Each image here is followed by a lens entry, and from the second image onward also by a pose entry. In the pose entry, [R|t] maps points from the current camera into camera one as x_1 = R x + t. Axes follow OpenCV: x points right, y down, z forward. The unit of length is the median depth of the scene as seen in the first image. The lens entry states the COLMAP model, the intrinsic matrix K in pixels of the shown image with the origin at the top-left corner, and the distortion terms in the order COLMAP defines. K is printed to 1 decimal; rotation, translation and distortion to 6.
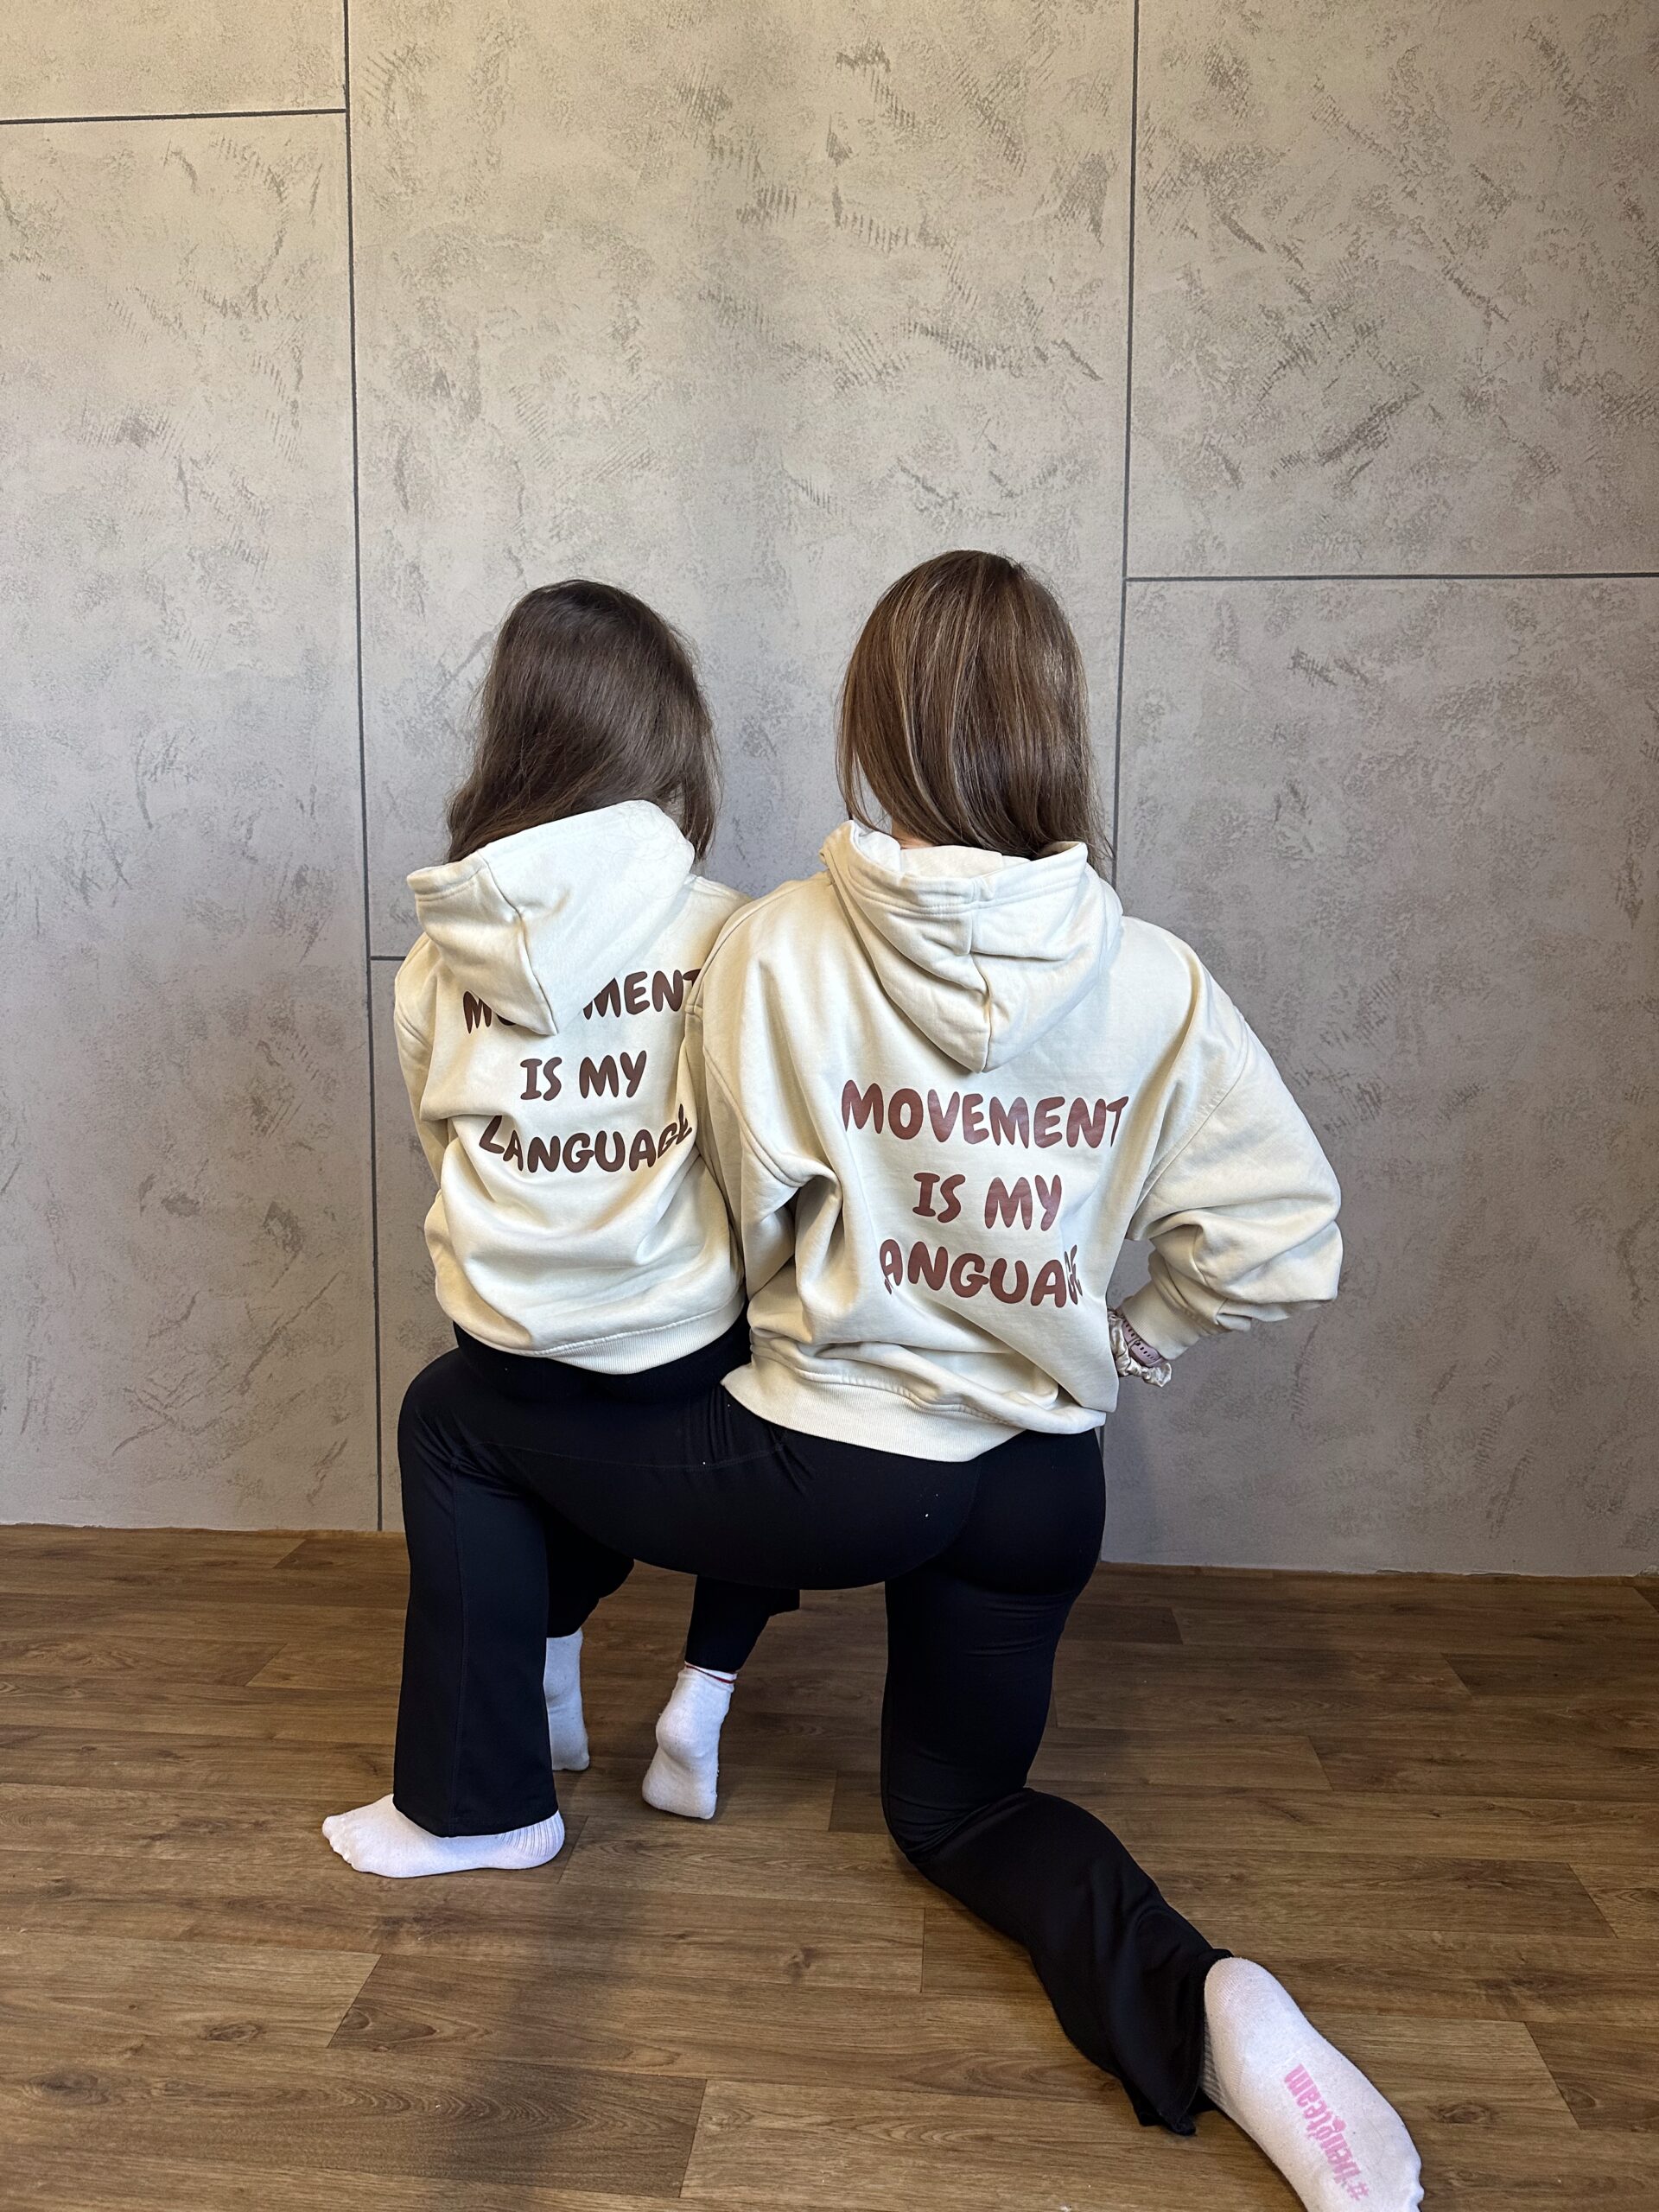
lens RADIAL K [[1367.9, 0, 843.7], [0, 1367.9, 1117.0], [0, 0, 1]] dist [0.002946, -0.011832]
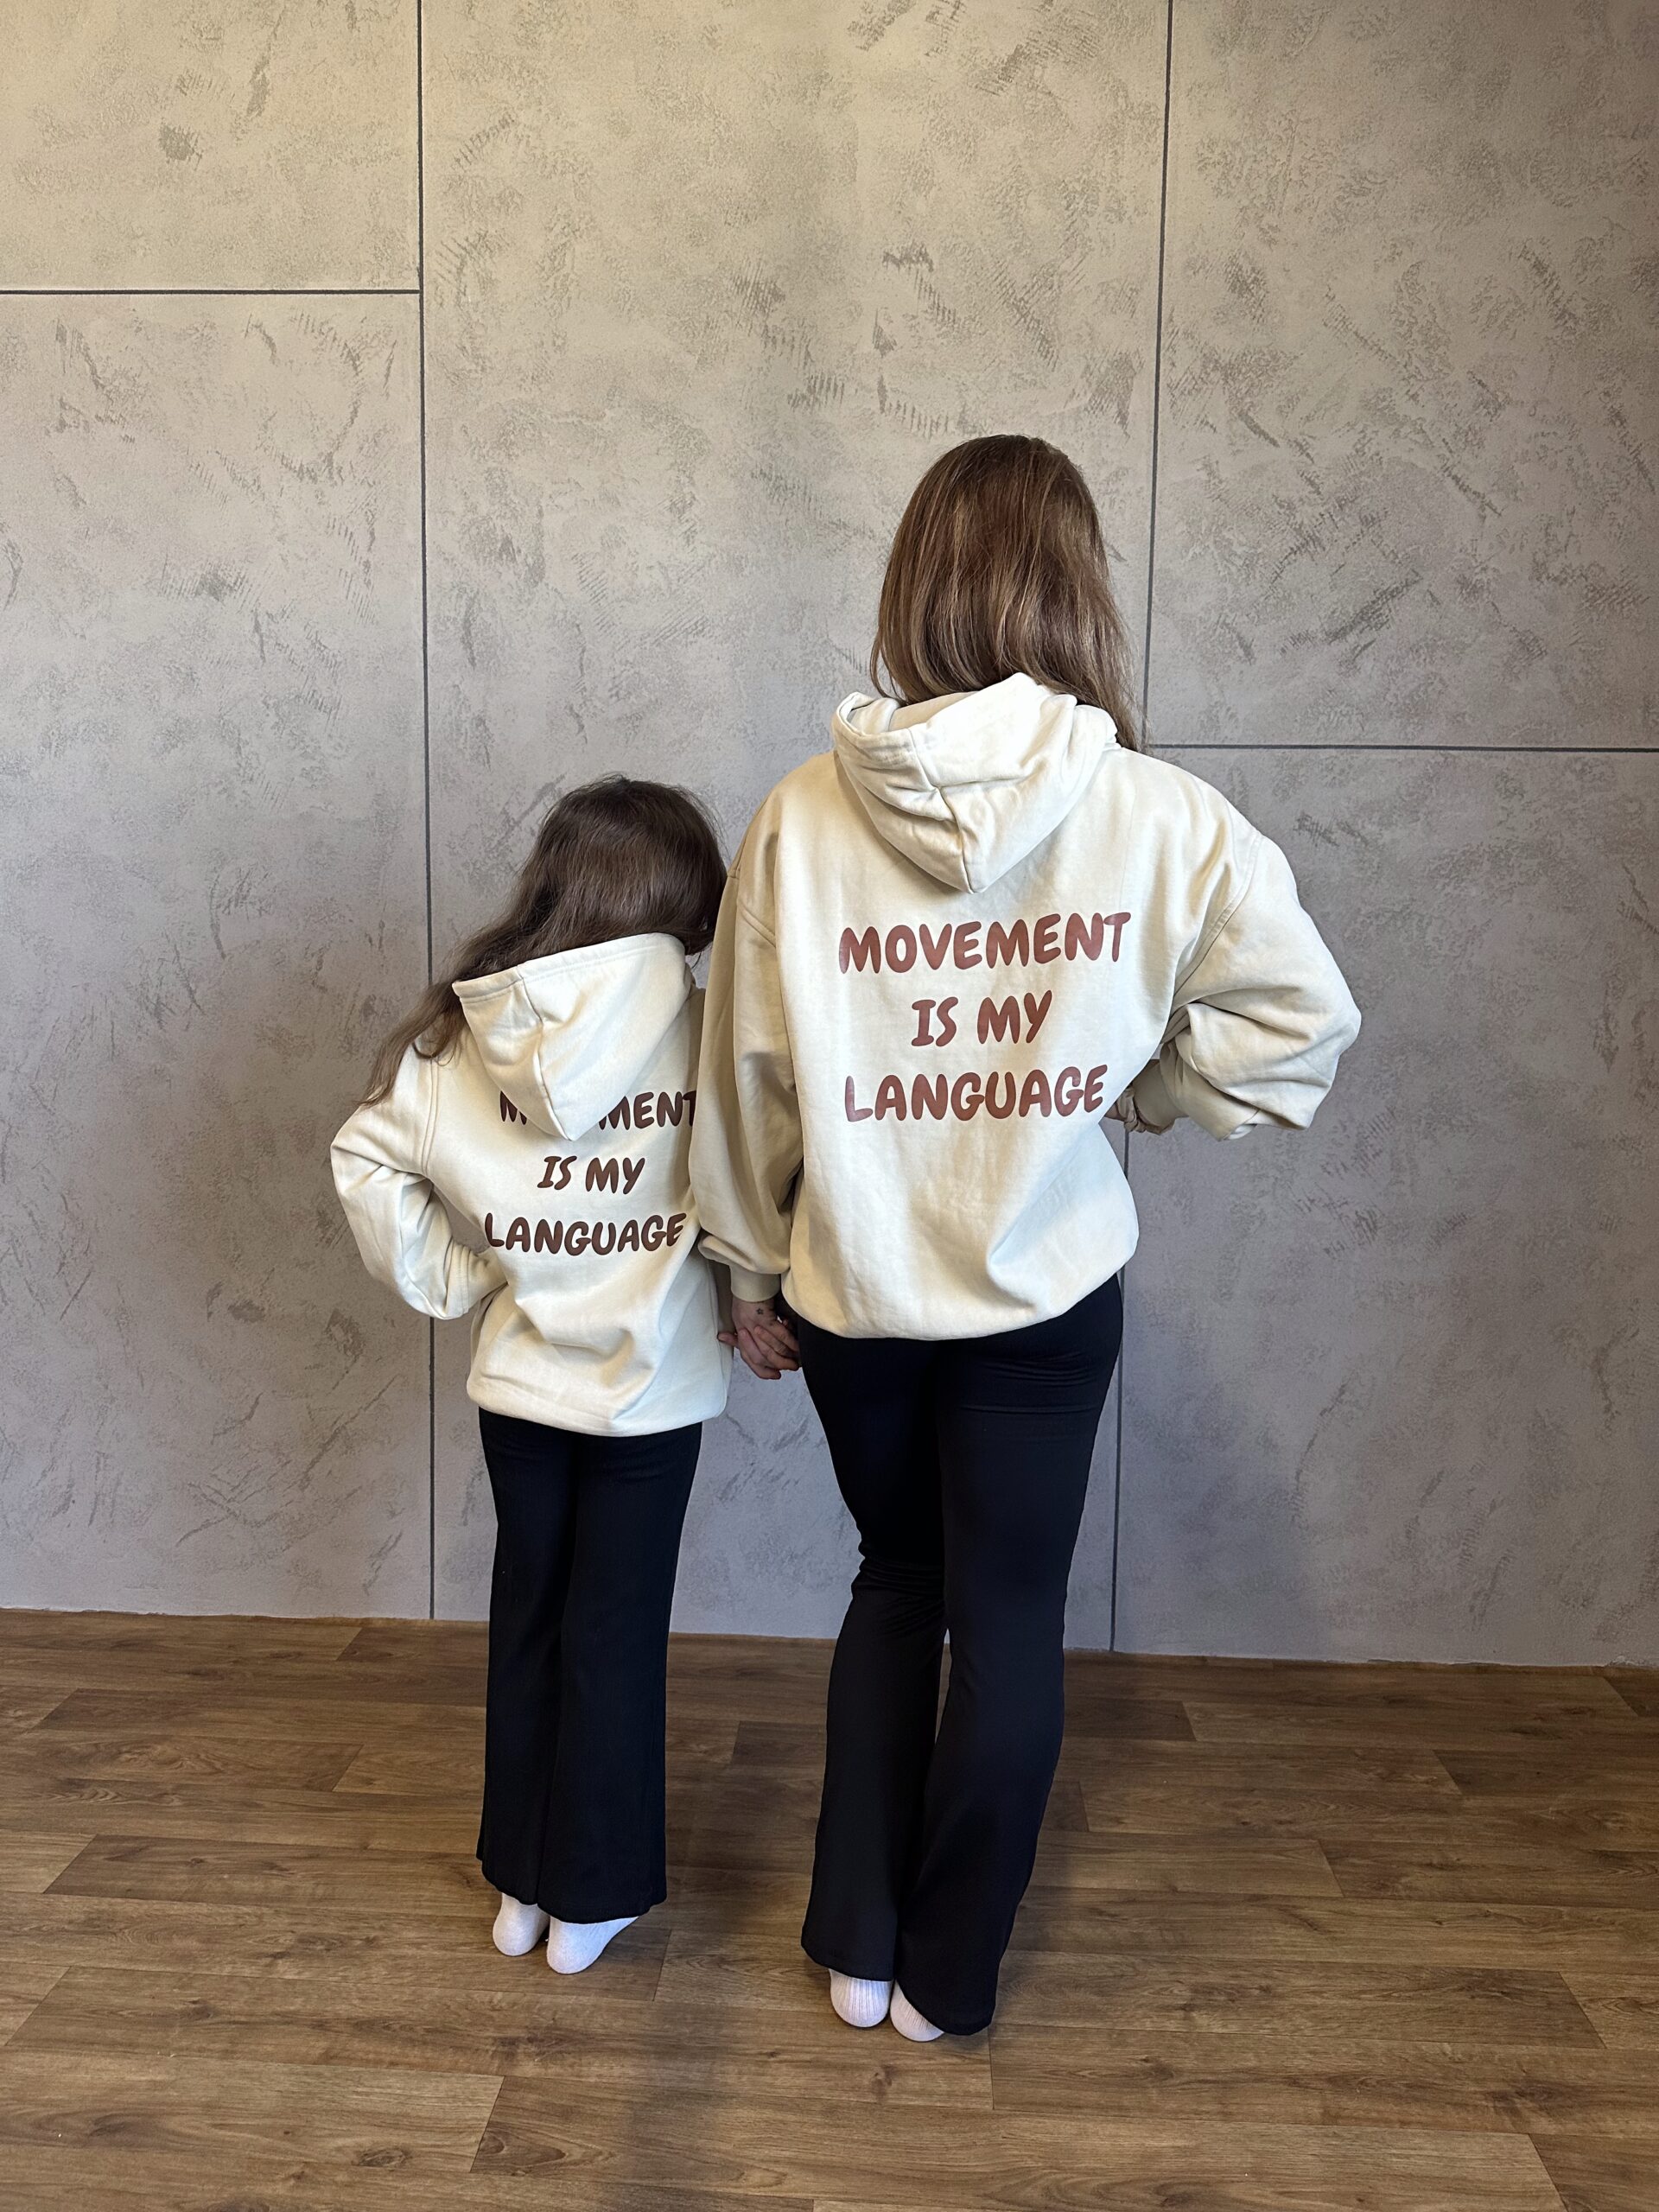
lens RADIAL K [[1367.9, 0, 821.3], [0, 1367.9, 1089.2], [0, 0, 1]] dist [0.002946, -0.011832]
pose [[0.999732, 0.007770, 0.021825, -0.071445], [-0.007724, 0.999968, -0.002190, -0.118179], [-0.021841, 0.002021, 0.999759, -0.071142]]
